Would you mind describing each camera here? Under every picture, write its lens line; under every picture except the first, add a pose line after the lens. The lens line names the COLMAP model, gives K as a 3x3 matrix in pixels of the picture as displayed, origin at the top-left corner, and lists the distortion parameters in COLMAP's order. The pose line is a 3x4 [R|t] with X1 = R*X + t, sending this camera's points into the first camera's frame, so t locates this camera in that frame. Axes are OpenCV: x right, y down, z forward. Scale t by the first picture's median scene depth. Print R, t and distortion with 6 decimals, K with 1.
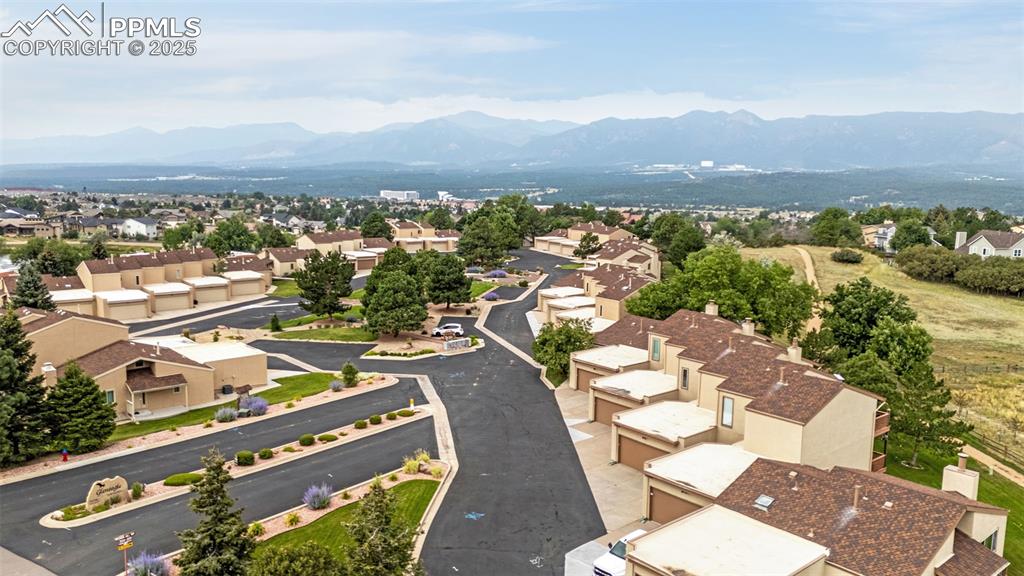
lens RADIAL K [[811.7, 0, 513.2], [0, 811.7, 289.6], [0, 0, 1]] dist [0.075781, -0.021607]
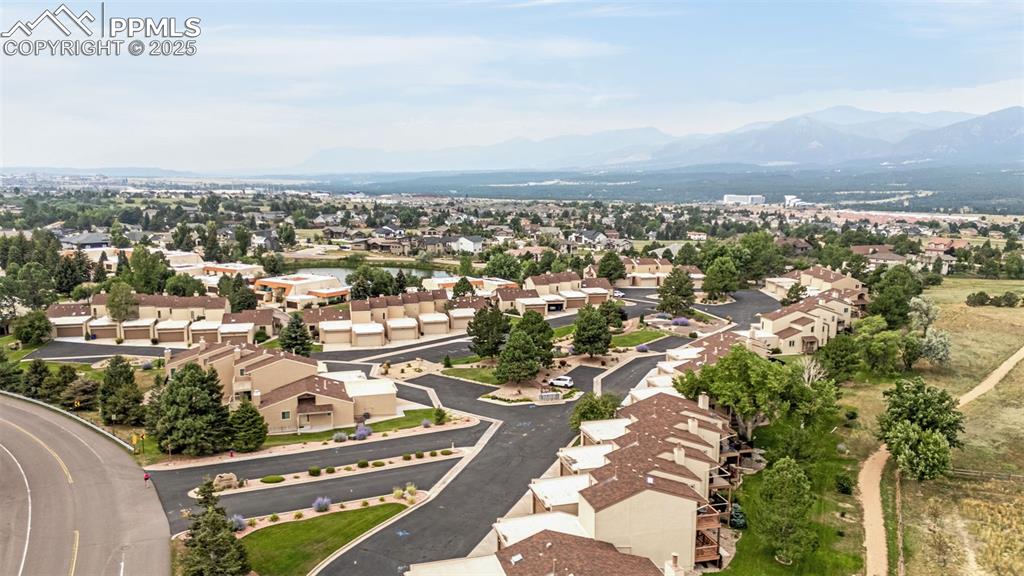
lens RADIAL K [[811.7, 0, 512.1], [0, 811.7, 285.5], [0, 0, 1]] dist [0.075781, -0.021607]
pose [[0.897598, 0.055246, -0.437338, 0.330834], [-0.052696, 0.998449, 0.017973, -0.098039], [0.437653, 0.006914, 0.899117, -0.133707]]
